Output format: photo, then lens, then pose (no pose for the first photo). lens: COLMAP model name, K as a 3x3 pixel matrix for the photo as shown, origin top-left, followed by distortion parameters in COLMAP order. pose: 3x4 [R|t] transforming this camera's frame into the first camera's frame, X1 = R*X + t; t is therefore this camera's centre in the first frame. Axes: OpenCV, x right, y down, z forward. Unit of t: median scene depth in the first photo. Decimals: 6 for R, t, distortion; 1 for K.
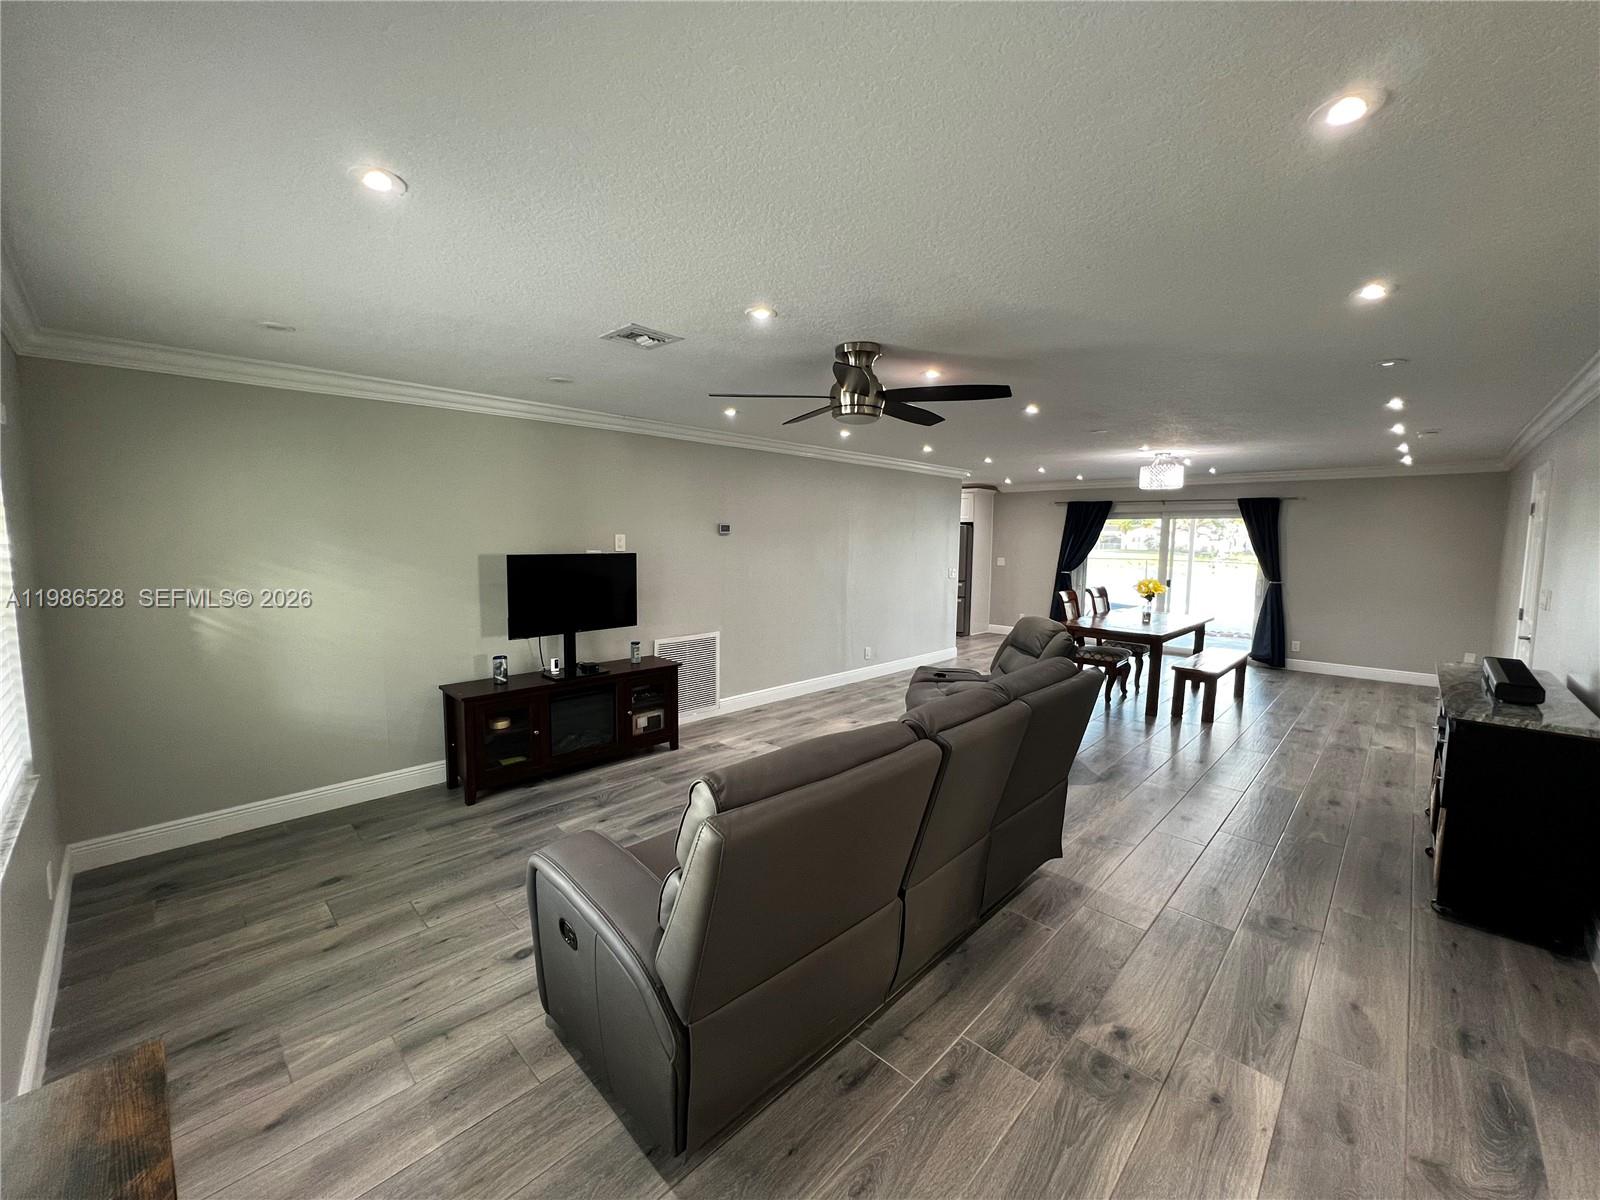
lens RADIAL K [[640.4, 0, 803.2], [0, 640.4, 604.5], [0, 0, 1]] dist [0.001176, 0.000305]
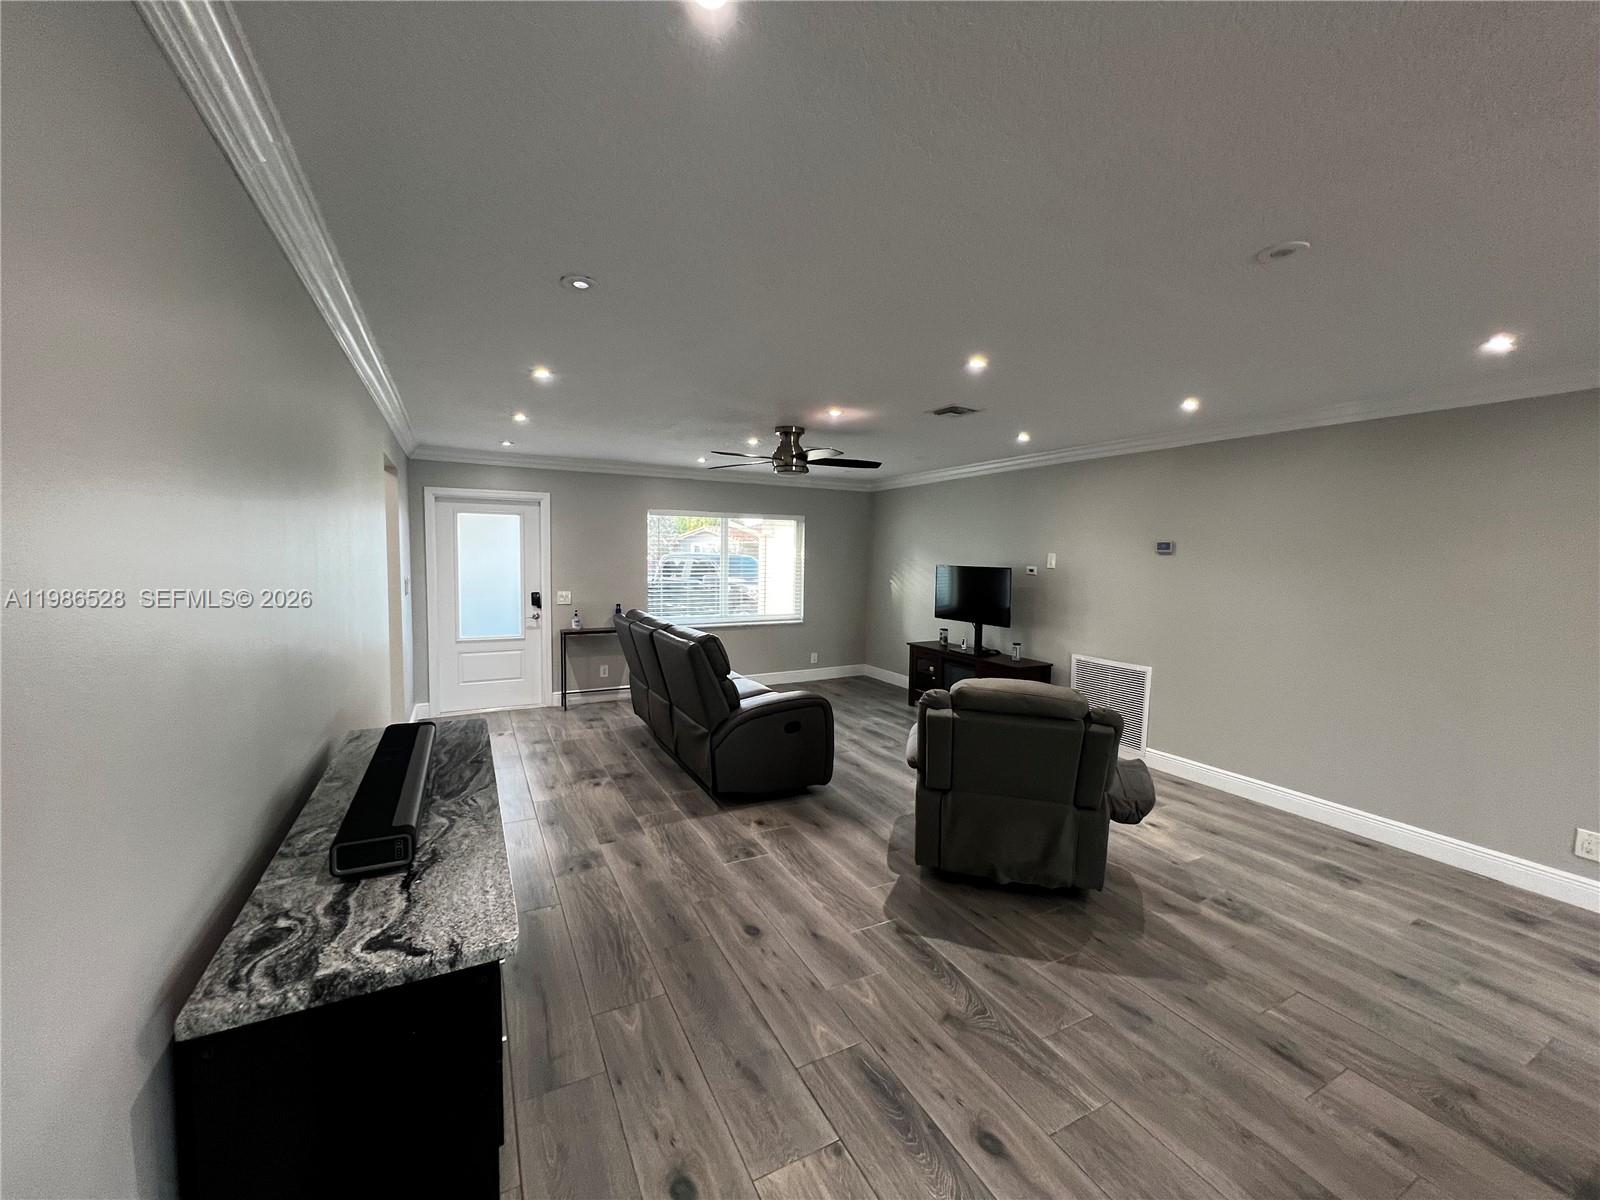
lens RADIAL K [[639.1, 0, 786.5], [0, 639.1, 604.4], [0, 0, 1]] dist [-0.003166, 0.000692]
pose [[-0.333754, 0.063387, -0.940527, 1.772922], [-0.118112, 0.987062, 0.108436, -0.161111], [0.935231, 0.147279, -0.321950, 1.735758]]
